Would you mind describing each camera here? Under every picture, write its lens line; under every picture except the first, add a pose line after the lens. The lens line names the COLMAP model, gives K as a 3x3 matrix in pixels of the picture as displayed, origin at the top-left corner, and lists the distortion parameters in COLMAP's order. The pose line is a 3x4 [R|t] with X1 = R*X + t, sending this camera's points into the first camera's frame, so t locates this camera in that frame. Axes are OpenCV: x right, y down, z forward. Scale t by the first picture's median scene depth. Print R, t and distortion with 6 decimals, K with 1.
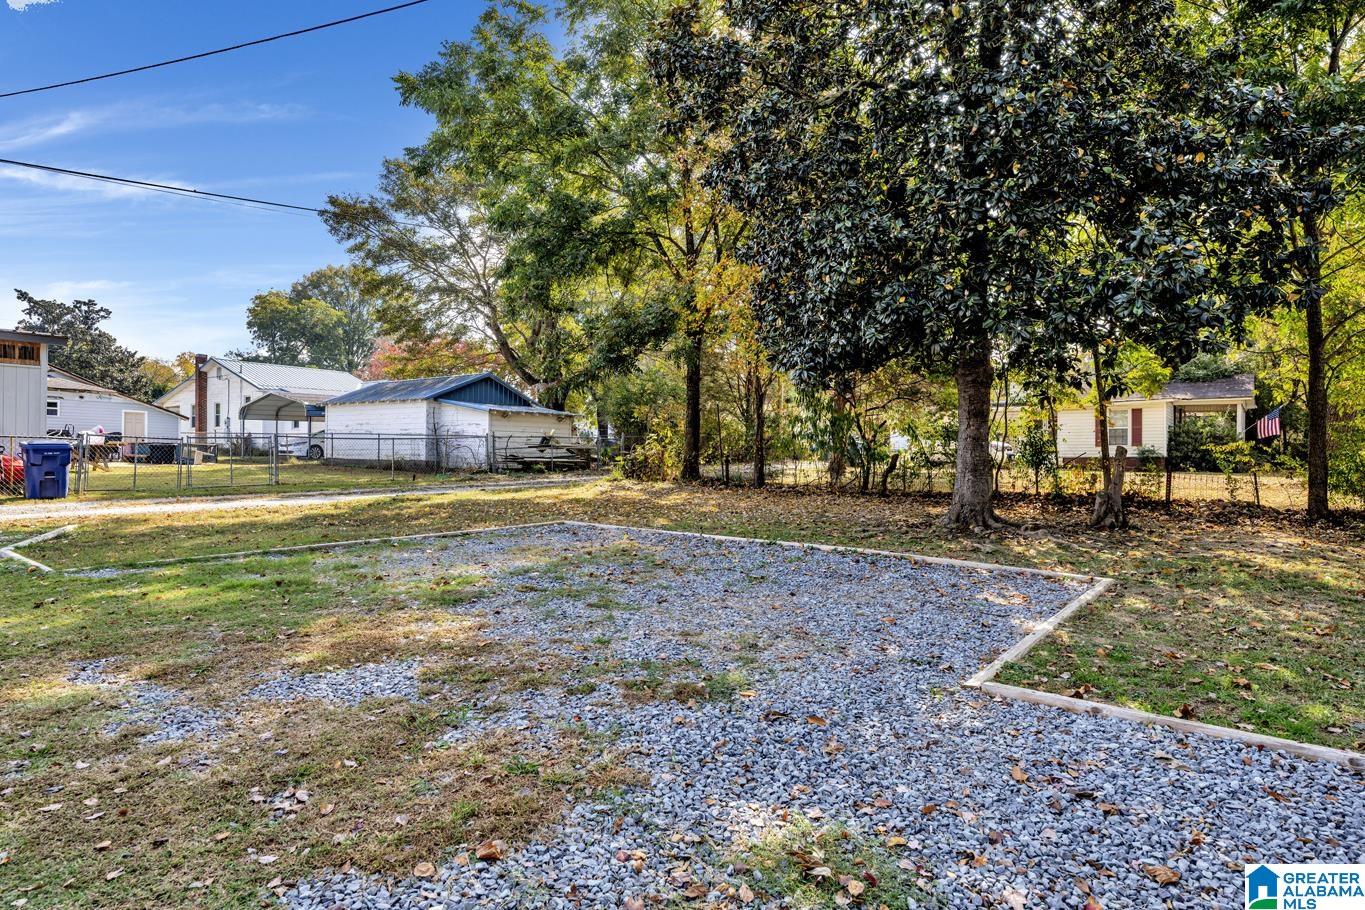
lens RADIAL K [[807.9, 0, 682.5], [0, 807.9, 455.0], [0, 0, 1]] dist [-0.000154, 0.000117]
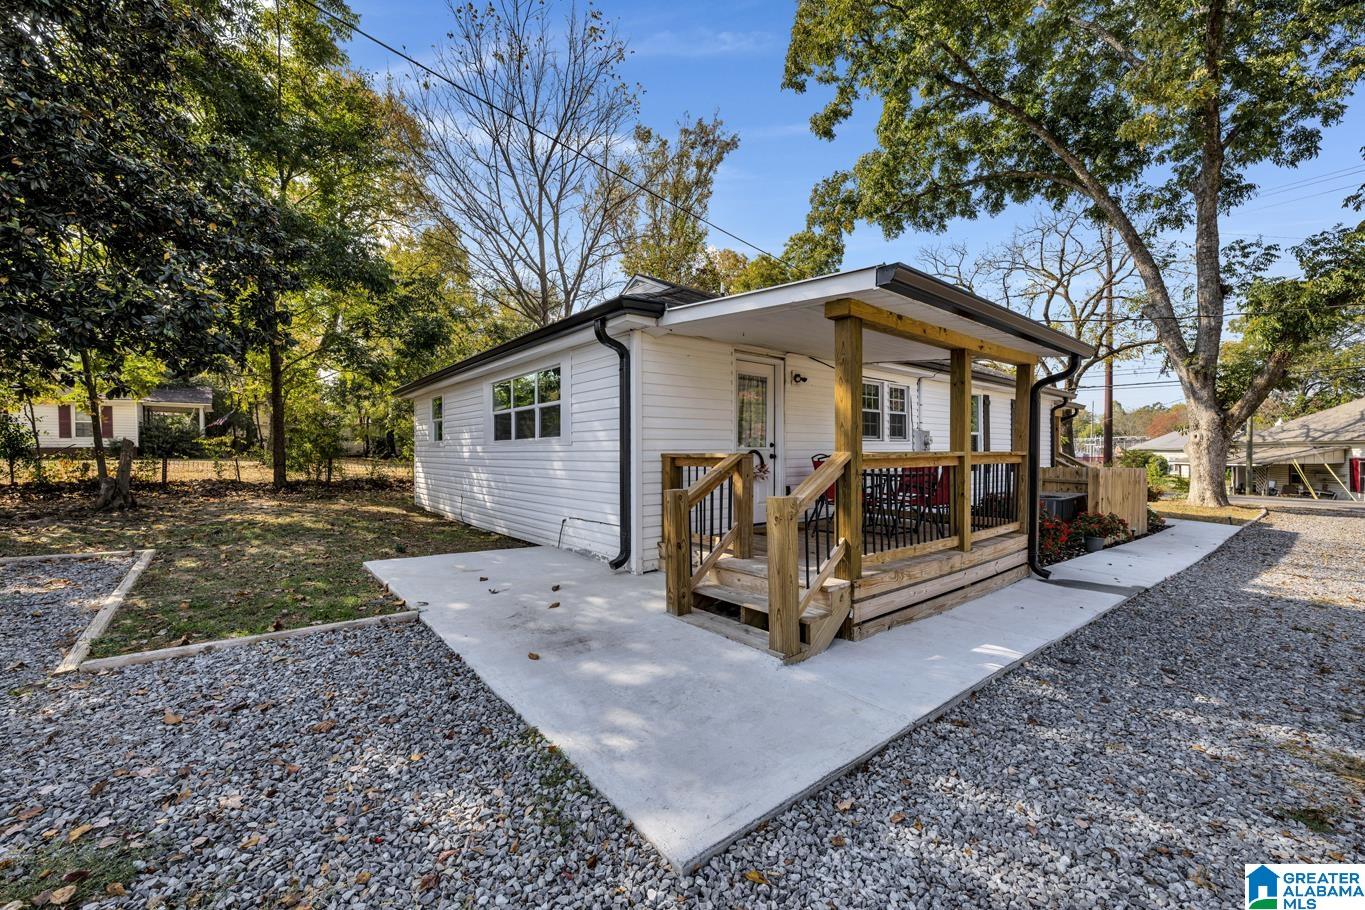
lens RADIAL K [[539.7, 0, 682.5], [0, 539.7, 455.0], [0, 0, 1]] dist [0.000804, -0.000006]
pose [[0.214763, -0.015493, 0.976543, -0.166908], [-0.002853, 0.999860, 0.016491, -0.009041], [-0.976662, -0.006327, 0.214688, 0.079652]]
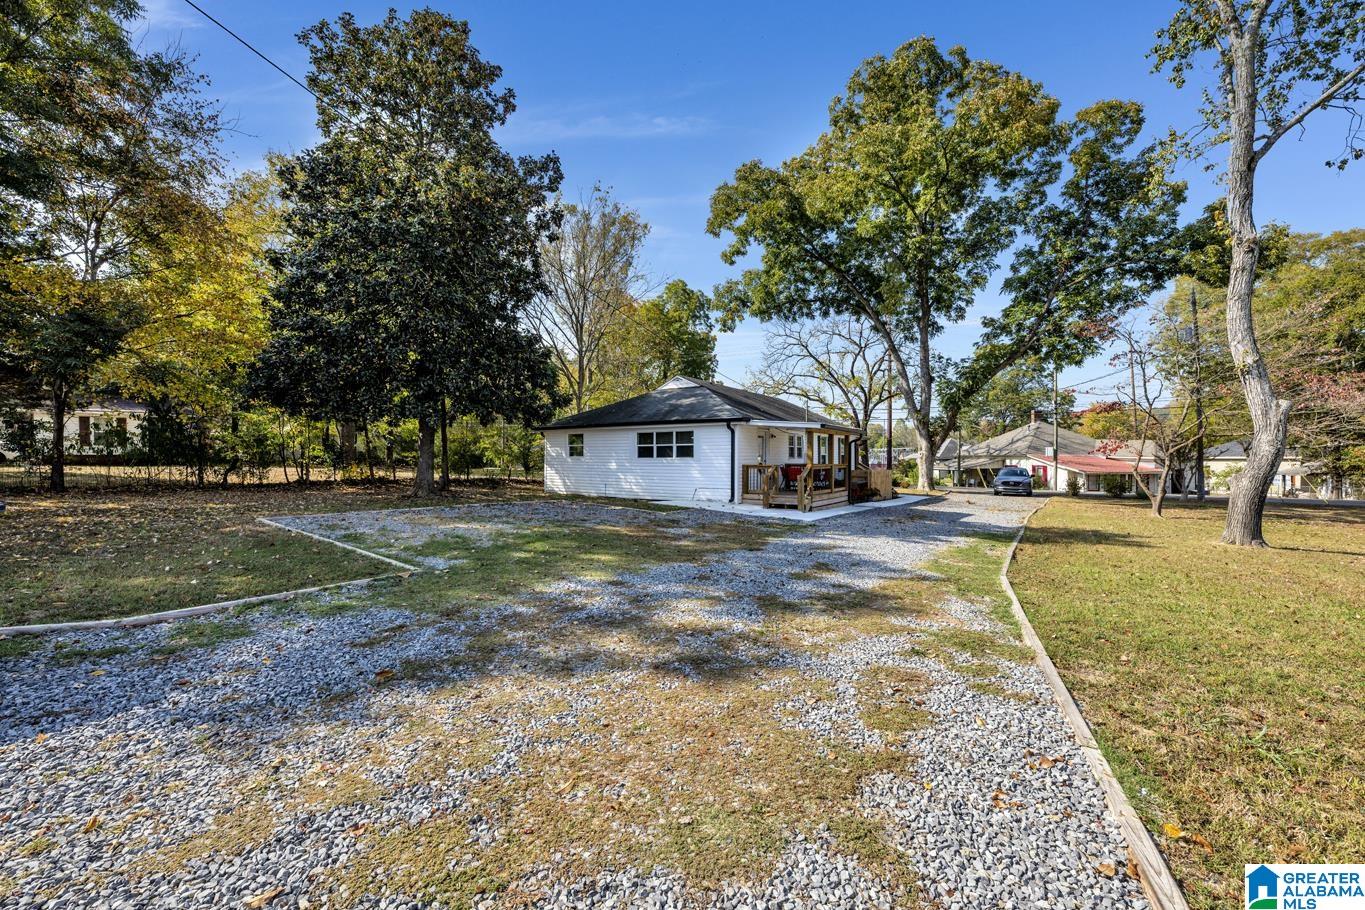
lens RADIAL K [[547.5, 0, 682.5], [0, 547.5, 435.8], [0, 0, 1]] dist [0.000170, -0.000001]
pose [[-0.073673, 0.030887, 0.996804, -1.692519], [-0.009718, 0.999451, -0.031687, -0.043171], [-0.997235, -0.012021, -0.073333, 0.679643]]
